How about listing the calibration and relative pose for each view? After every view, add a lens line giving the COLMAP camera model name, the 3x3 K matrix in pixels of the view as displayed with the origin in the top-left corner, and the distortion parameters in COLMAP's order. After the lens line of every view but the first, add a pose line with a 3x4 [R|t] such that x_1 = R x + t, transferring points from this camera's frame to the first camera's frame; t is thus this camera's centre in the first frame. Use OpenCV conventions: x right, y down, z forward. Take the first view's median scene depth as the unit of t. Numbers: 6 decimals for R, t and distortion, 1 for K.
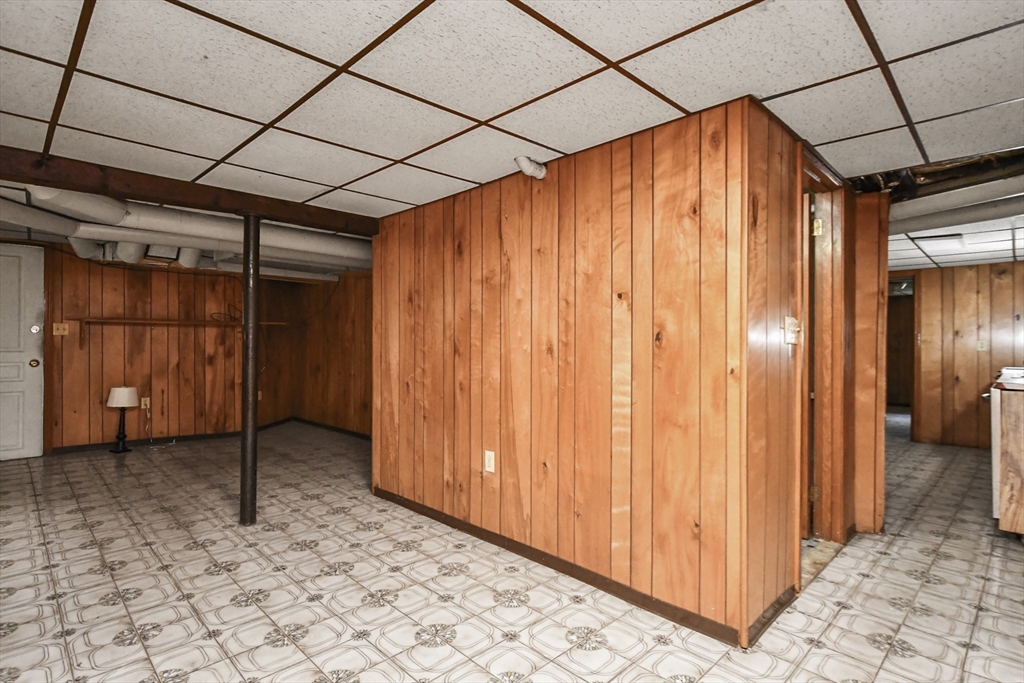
lens RADIAL K [[519.5, 0, 510.5], [0, 519.5, 345.9], [0, 0, 1]] dist [-0.002964, -0.000023]
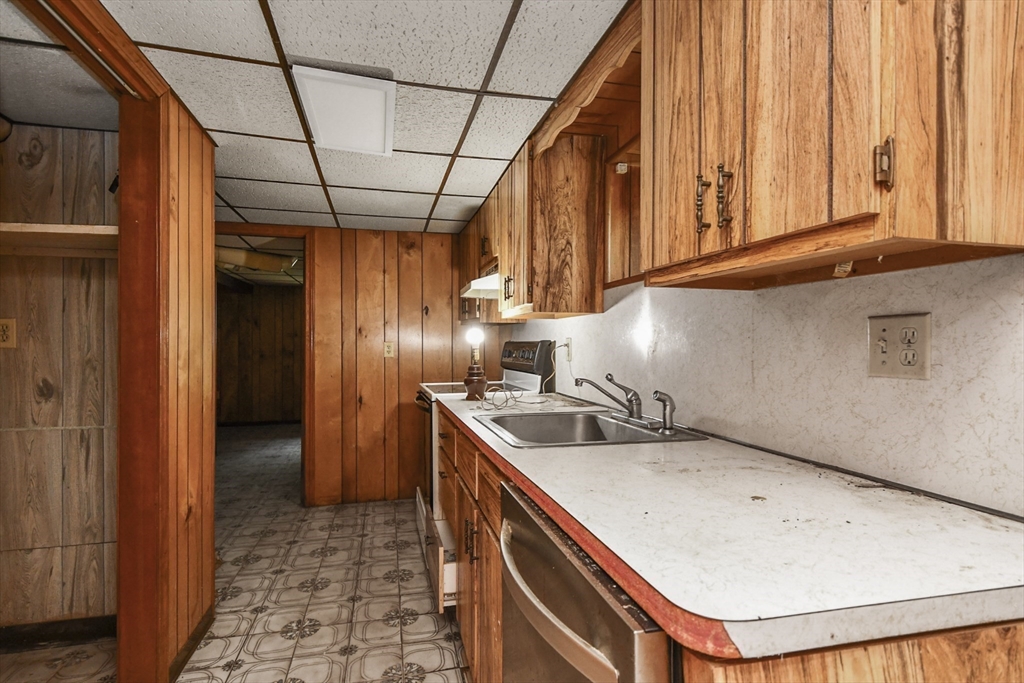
lens RADIAL K [[519.5, 0, 511.2], [0, 519.5, 347.6], [0, 0, 1]] dist [-0.002964, -0.000023]
pose [[0.514431, -0.002878, 0.857527, 0.392517], [0.004451, 0.999990, 0.000686, -0.003029], [-0.857520, 0.003464, 0.514438, 0.494468]]
